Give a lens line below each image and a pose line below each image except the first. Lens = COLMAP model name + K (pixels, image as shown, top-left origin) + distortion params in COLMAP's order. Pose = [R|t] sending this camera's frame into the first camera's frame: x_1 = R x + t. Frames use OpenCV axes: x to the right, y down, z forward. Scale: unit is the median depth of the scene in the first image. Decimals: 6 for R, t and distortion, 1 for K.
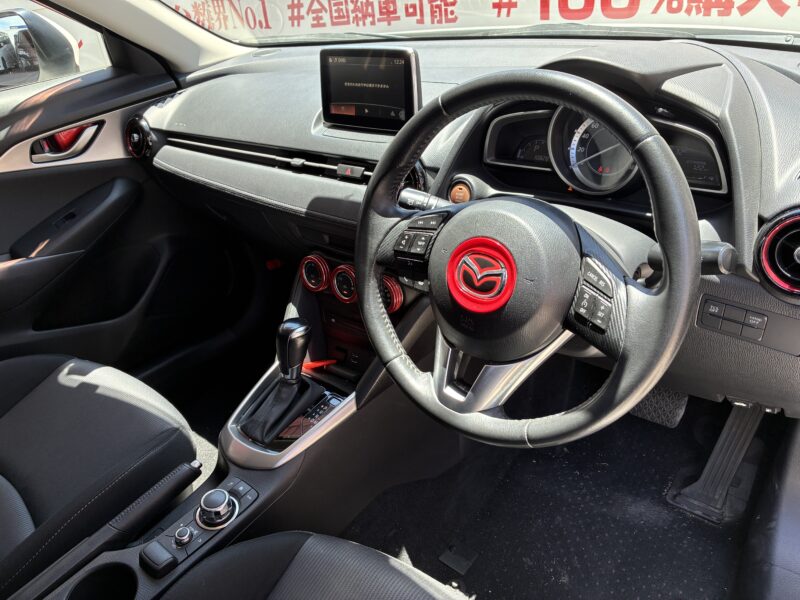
lens RADIAL K [[626.5, 0, 402.0], [0, 626.5, 289.4], [0, 0, 1]] dist [0.054380, -0.058125]
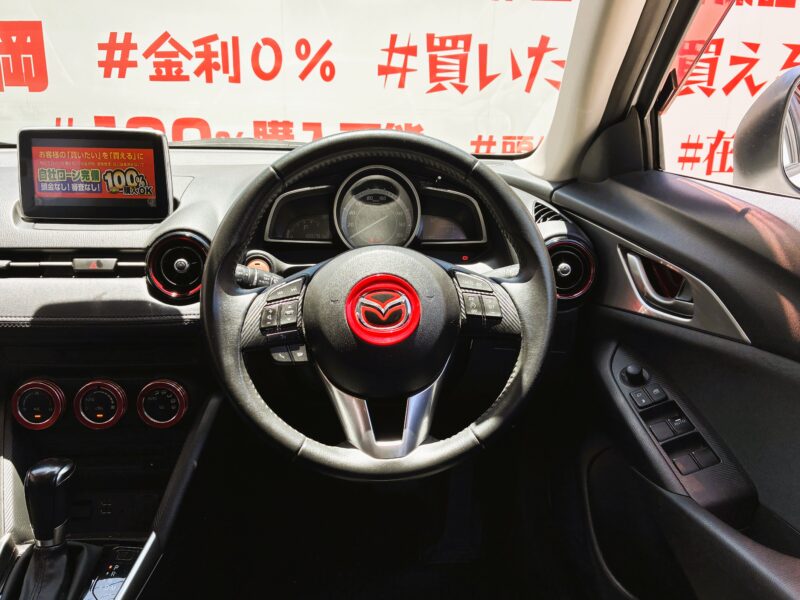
lens RADIAL K [[626.5, 0, 402.0], [0, 626.5, 289.4], [0, 0, 1]] dist [0.054380, -0.058125]
pose [[0.722268, -0.071841, 0.687872, -0.361580], [0.245739, 0.956349, -0.158145, 0.075120], [-0.646484, 0.283260, 0.708394, 0.147642]]
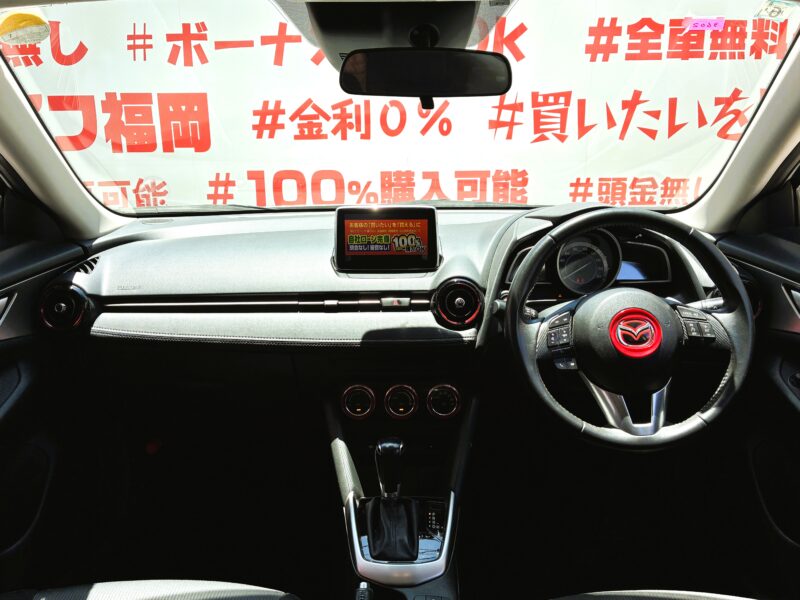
lens RADIAL K [[626.5, 0, 402.0], [0, 626.5, 289.4], [0, 0, 1]] dist [0.054380, -0.058125]
pose [[0.758676, -0.053367, 0.649278, -0.824093], [0.245748, 0.946454, -0.209362, 0.037775], [-0.603339, 0.318397, 0.731167, 0.120014]]
